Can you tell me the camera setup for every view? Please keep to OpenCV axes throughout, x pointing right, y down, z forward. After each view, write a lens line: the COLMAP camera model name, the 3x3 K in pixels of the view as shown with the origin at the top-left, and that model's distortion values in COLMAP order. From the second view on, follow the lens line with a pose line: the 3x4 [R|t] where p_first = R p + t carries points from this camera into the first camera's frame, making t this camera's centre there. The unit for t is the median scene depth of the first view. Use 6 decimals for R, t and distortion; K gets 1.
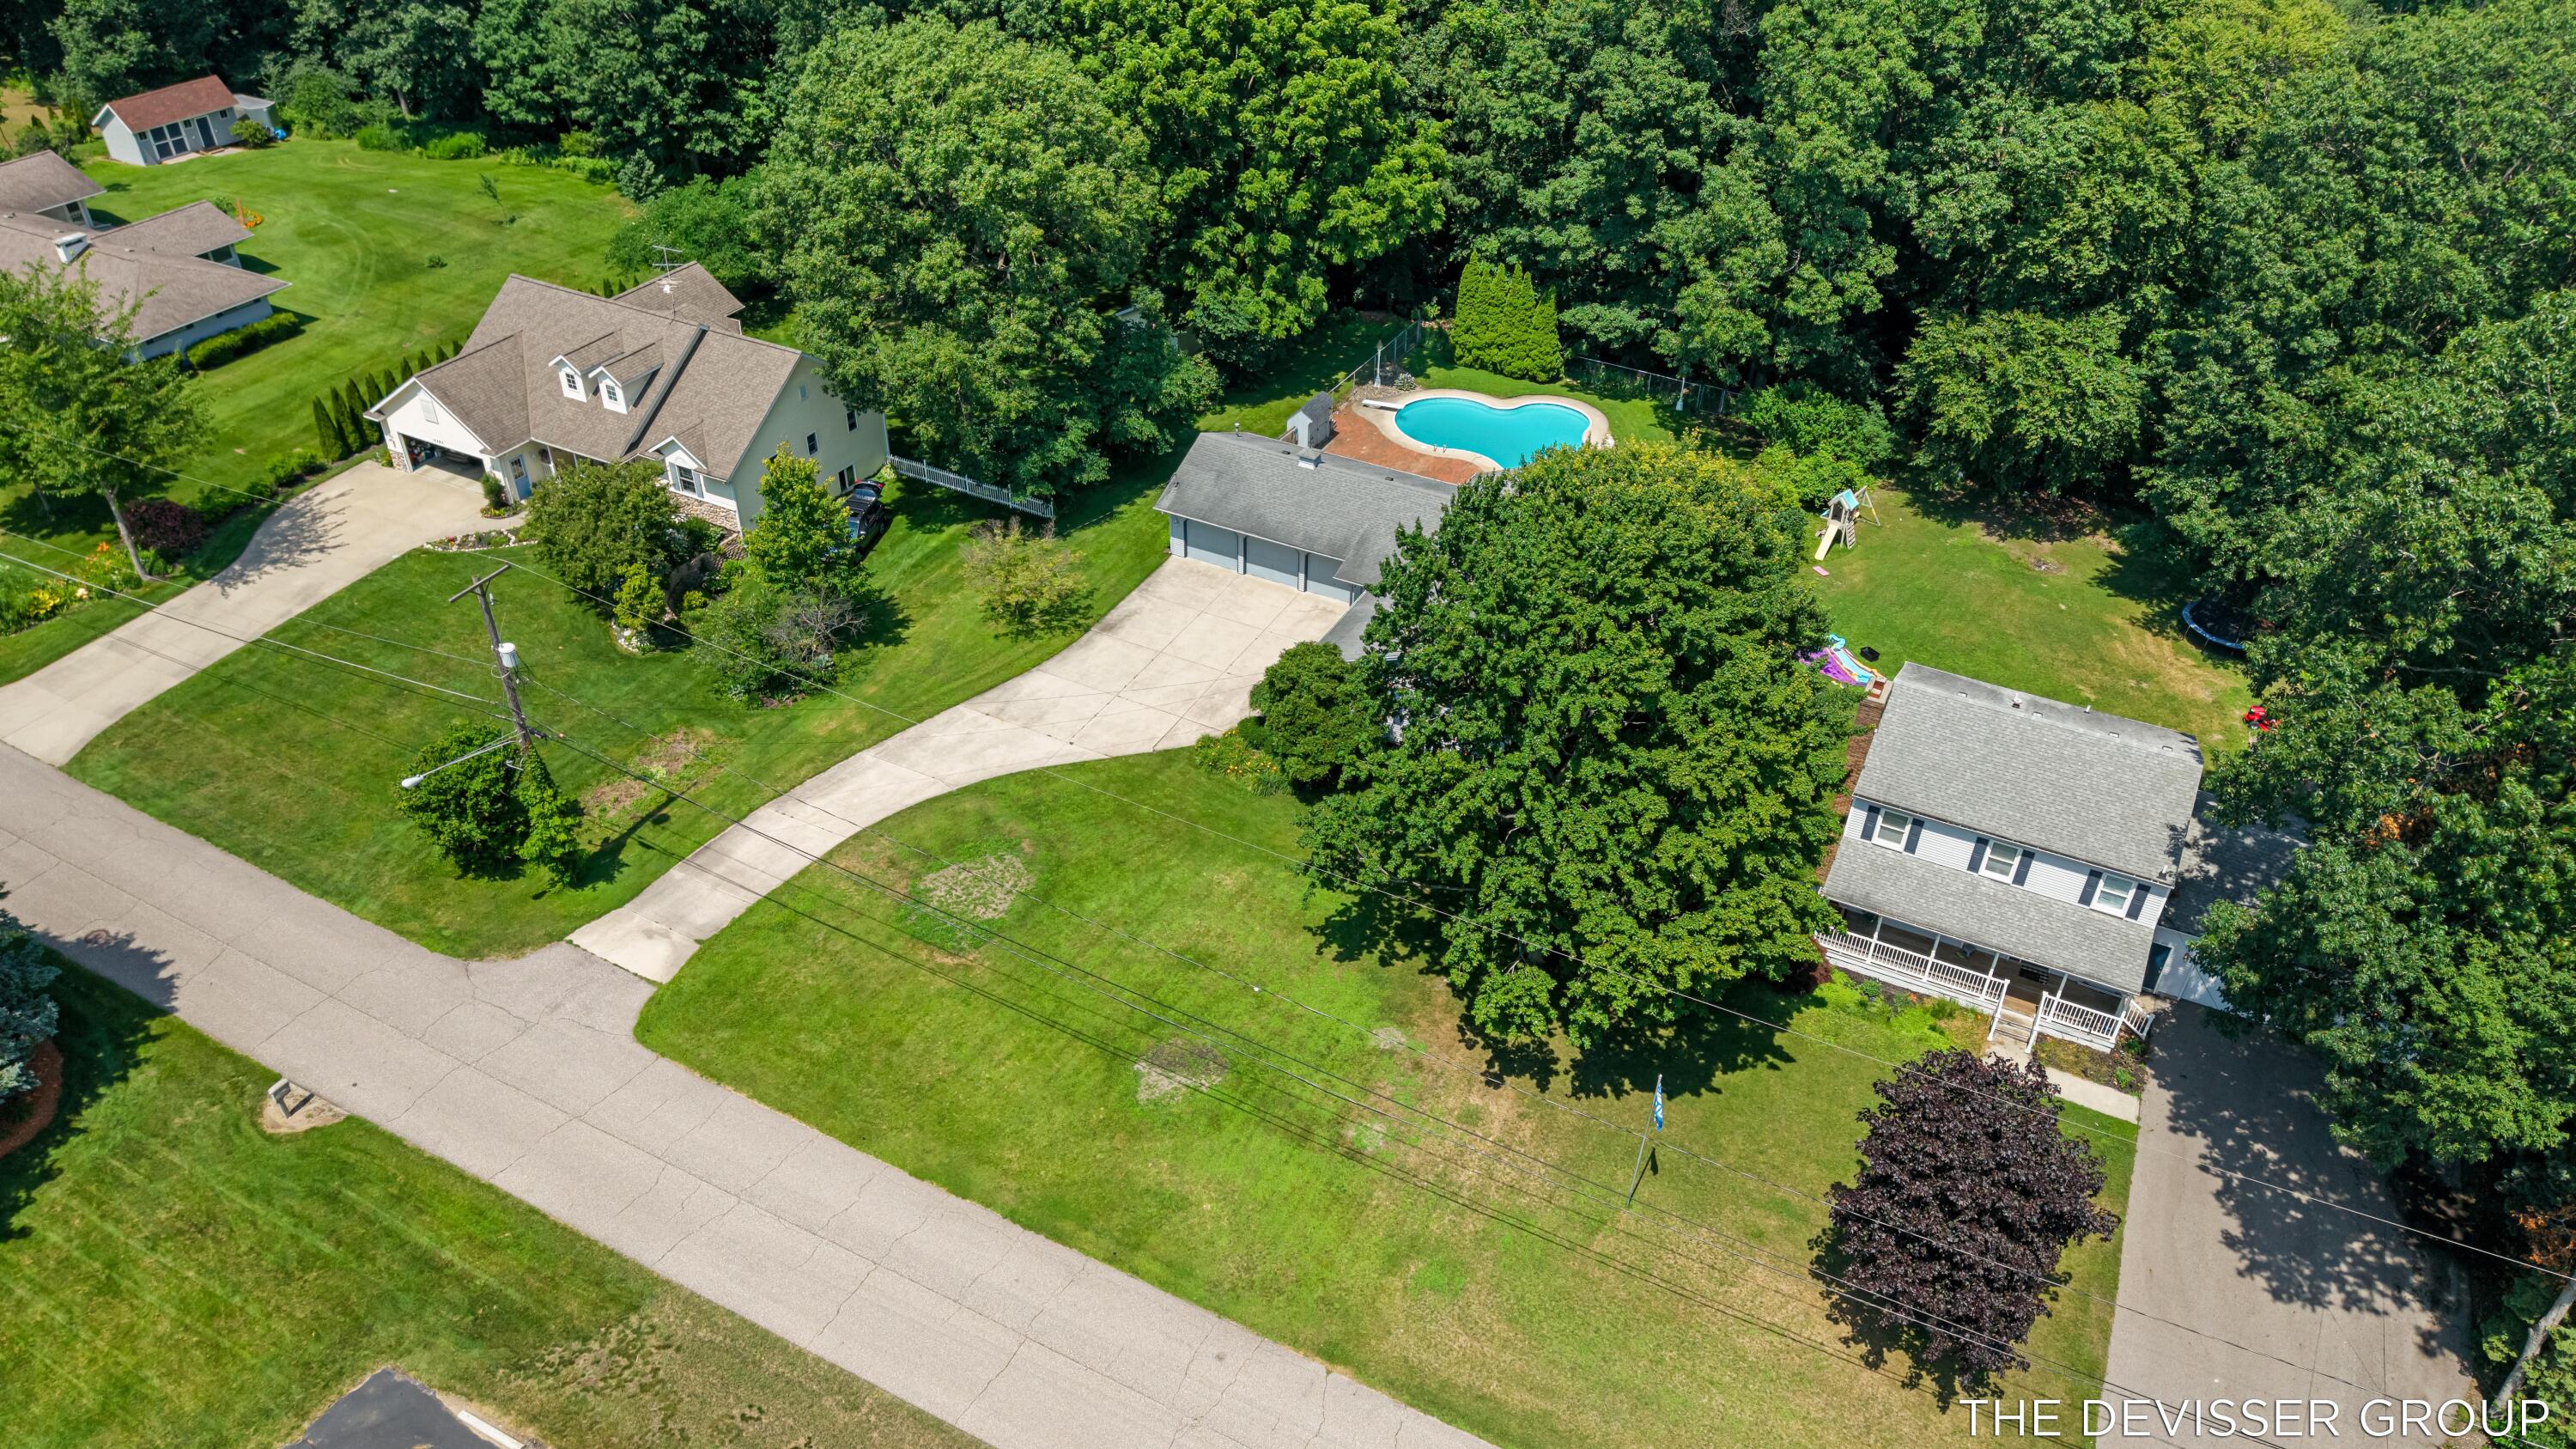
lens RADIAL K [[1726.7, 0, 1293.8], [0, 1726.7, 767.4], [0, 0, 1]] dist [0.006822, -0.003020]
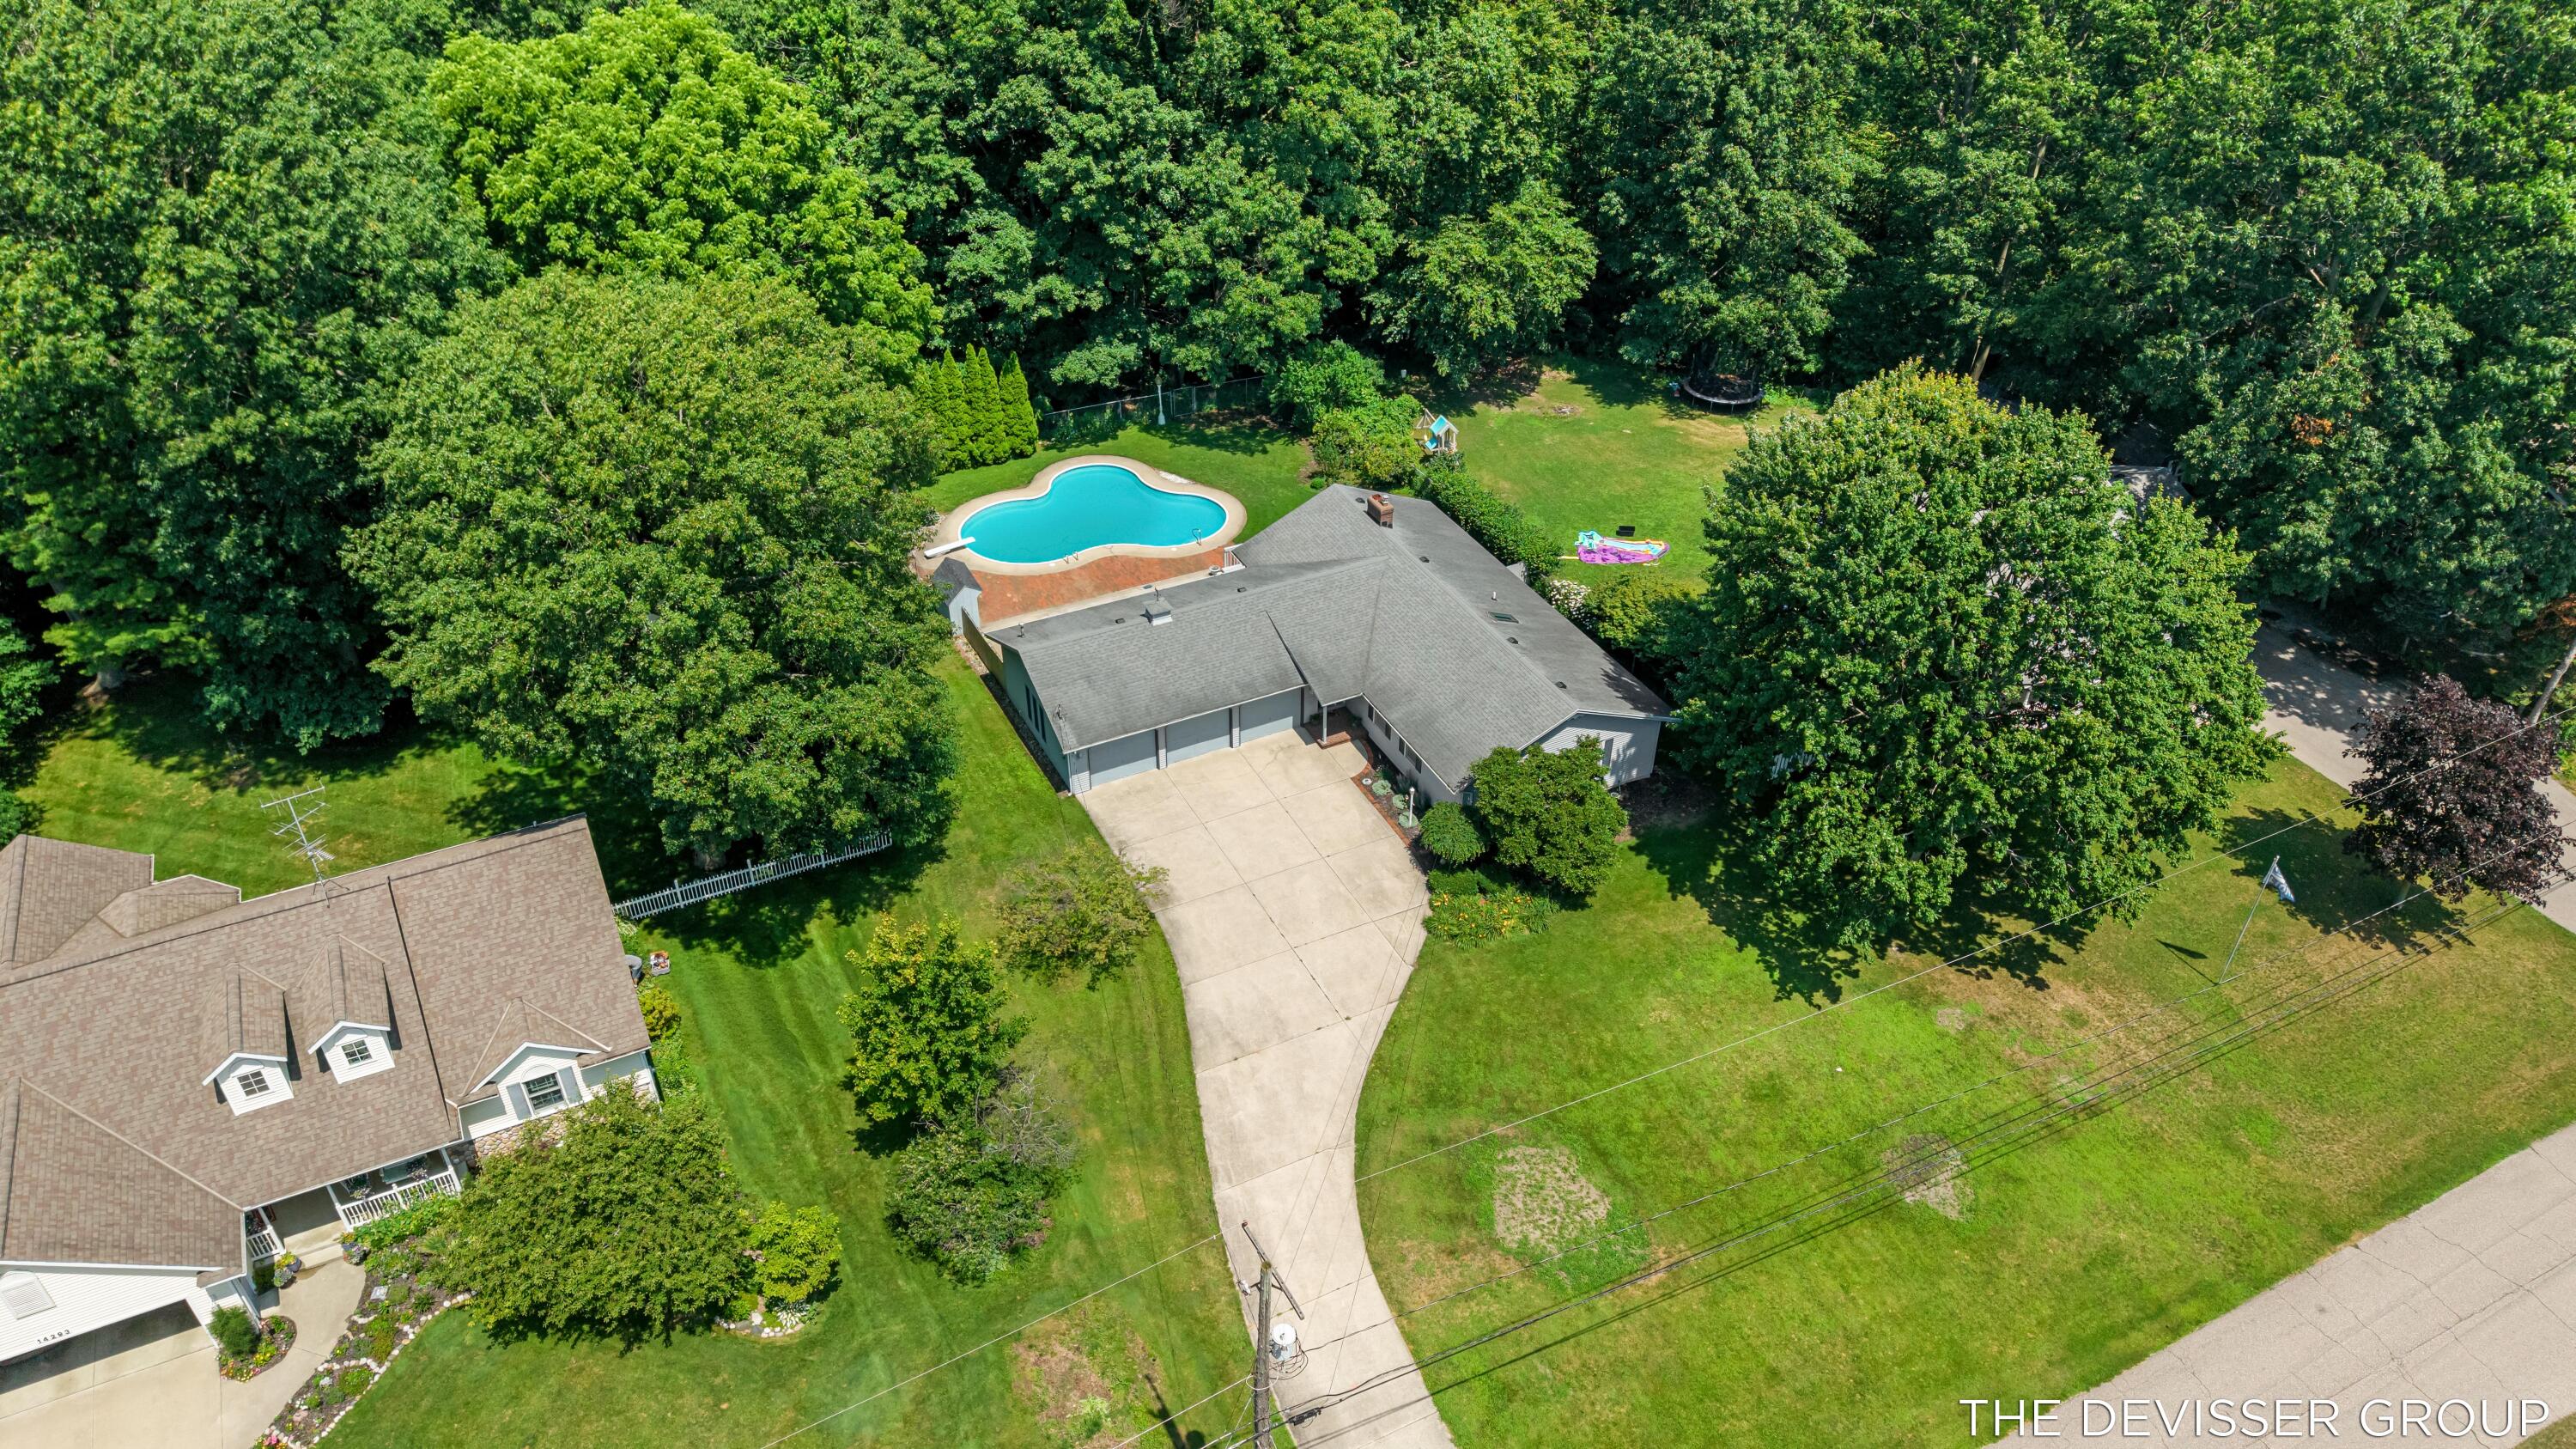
lens RADIAL K [[1743.6, 0, 1285.5], [0, 1743.6, 737.5], [0, 0, 1]] dist [0.043225, -0.057476]
pose [[0.587802, -0.497785, 0.637729, -0.556878], [0.489513, 0.846452, 0.209515, -0.288143], [-0.644100, 0.189023, 0.741219, 0.345687]]
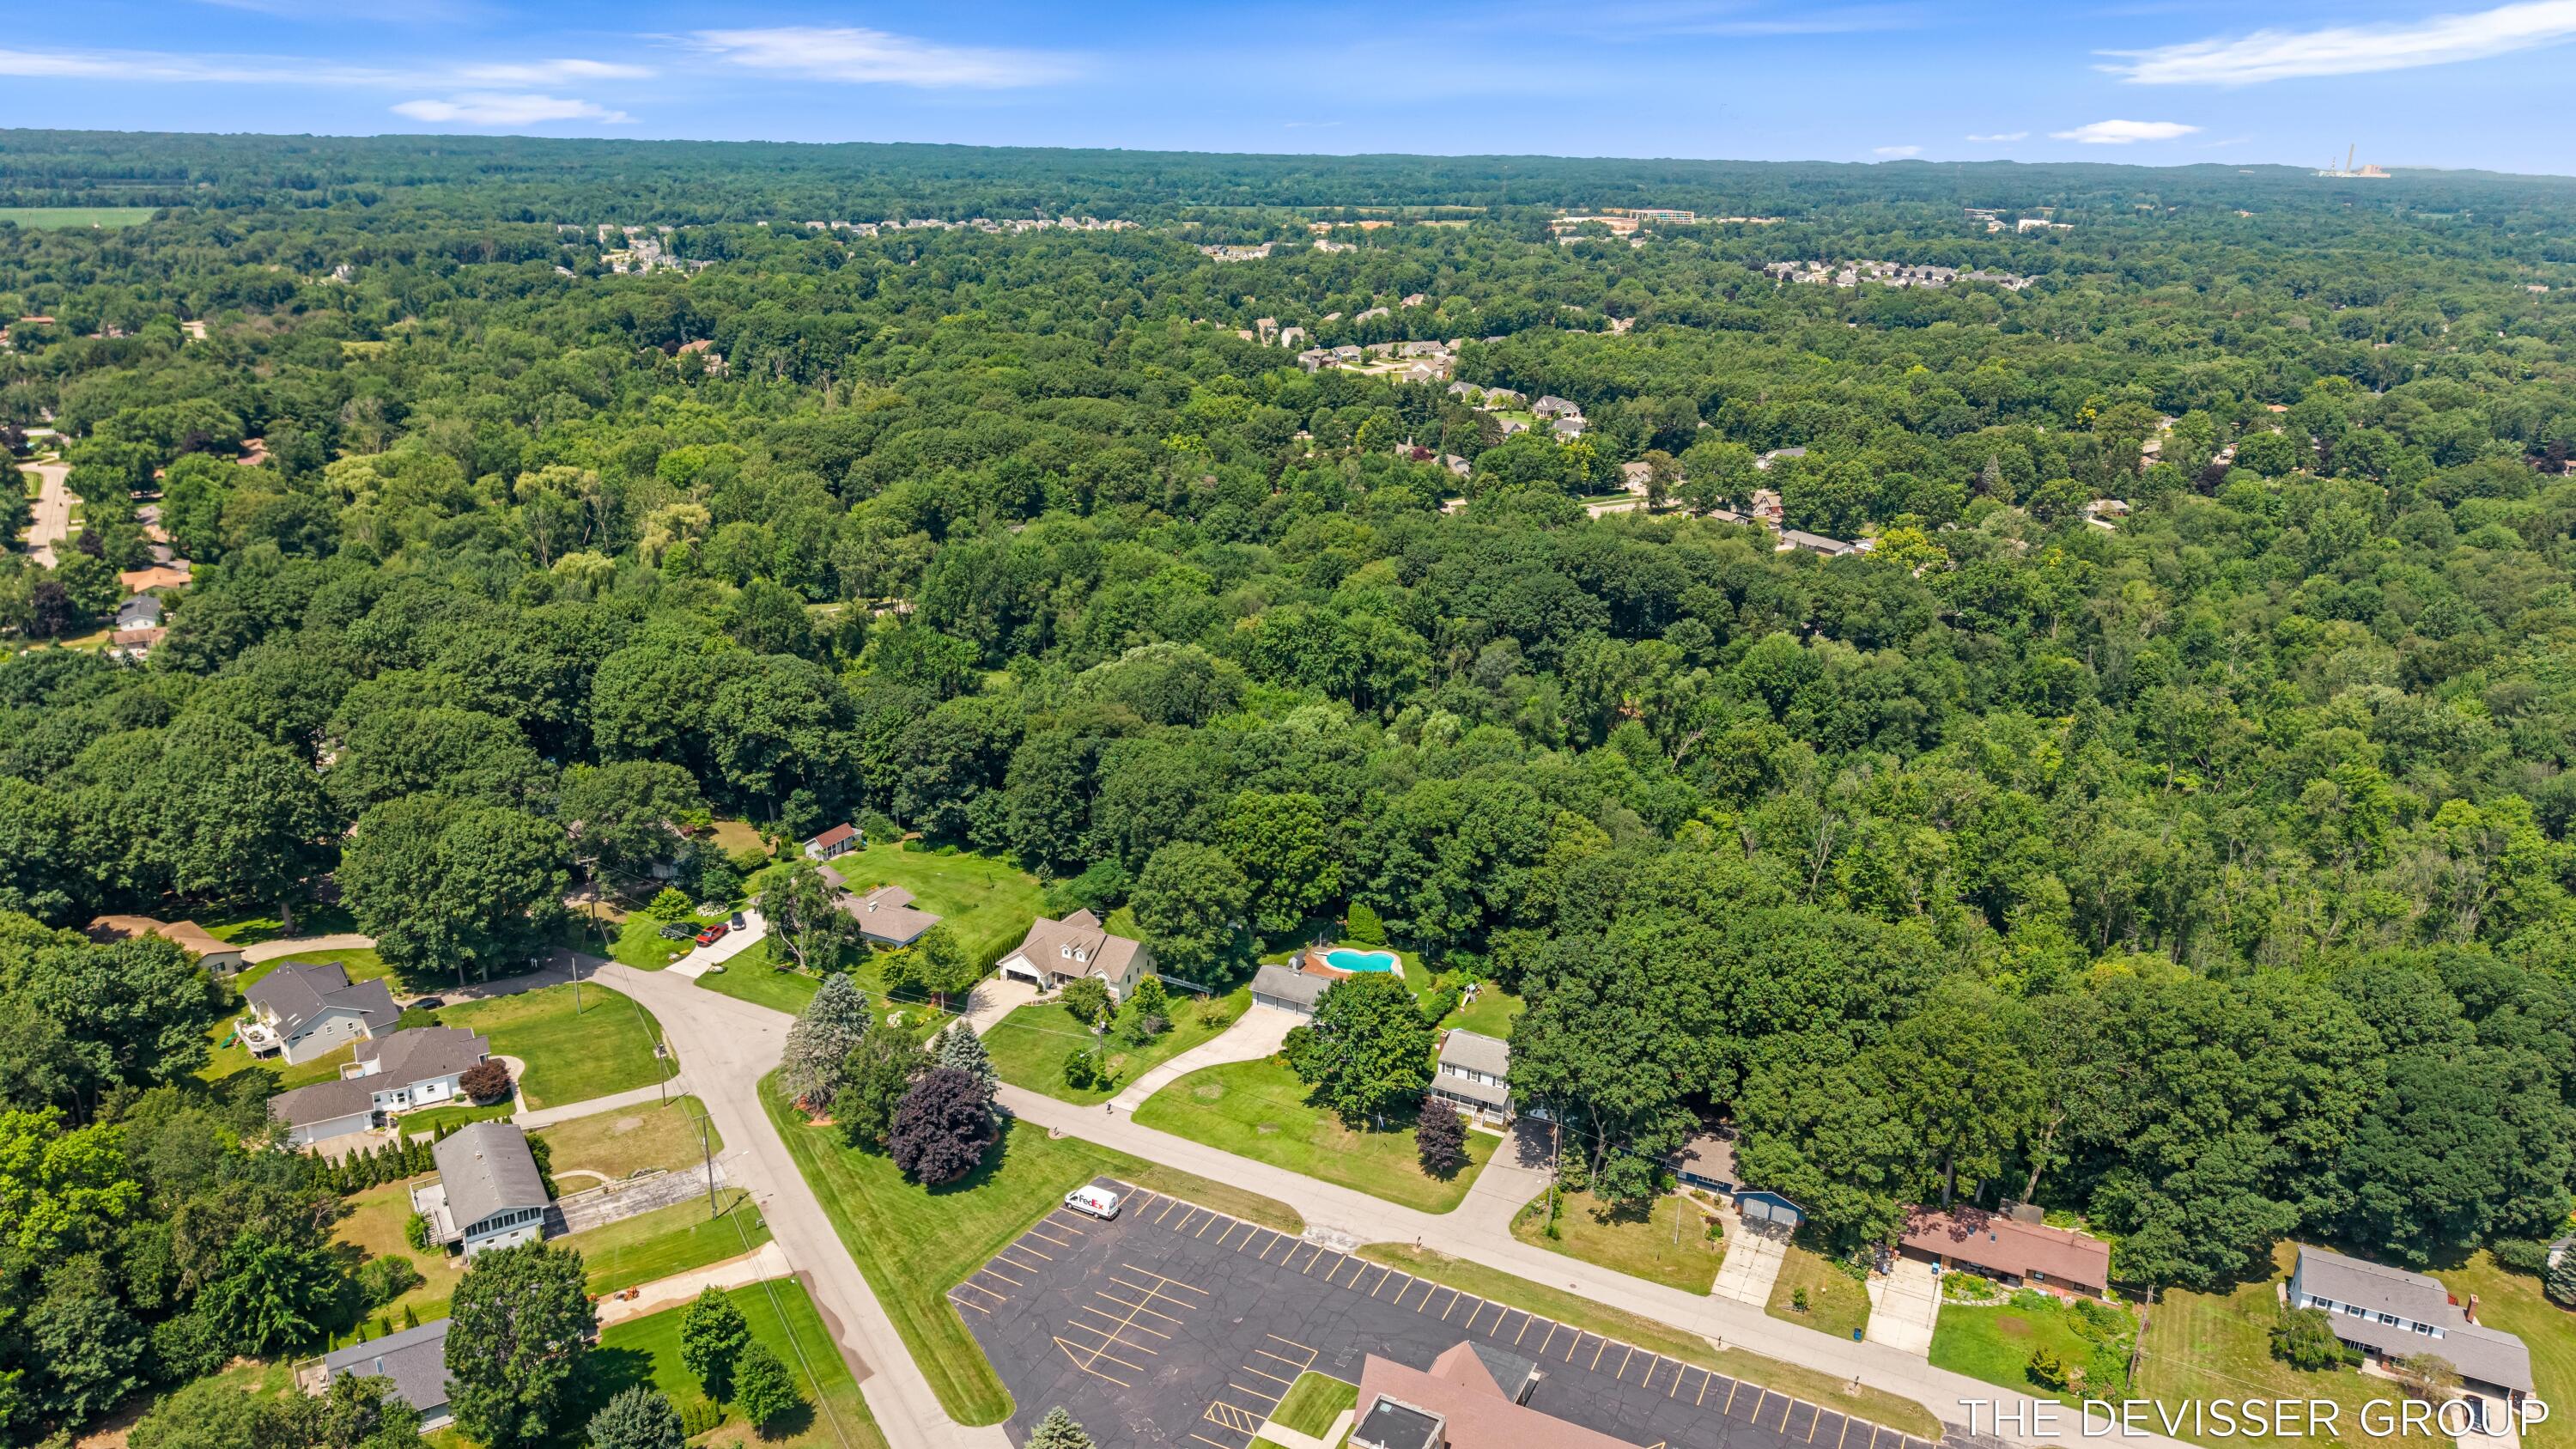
lens RADIAL K [[1743.6, 0, 1285.5], [0, 1743.6, 737.5], [0, 0, 1]] dist [0.043225, -0.057476]
pose [[0.999905, -0.005749, 0.012545, -0.052878], [0.009271, 0.953225, -0.302119, 0.391858], [-0.010222, 0.302206, 0.953188, -2.292144]]
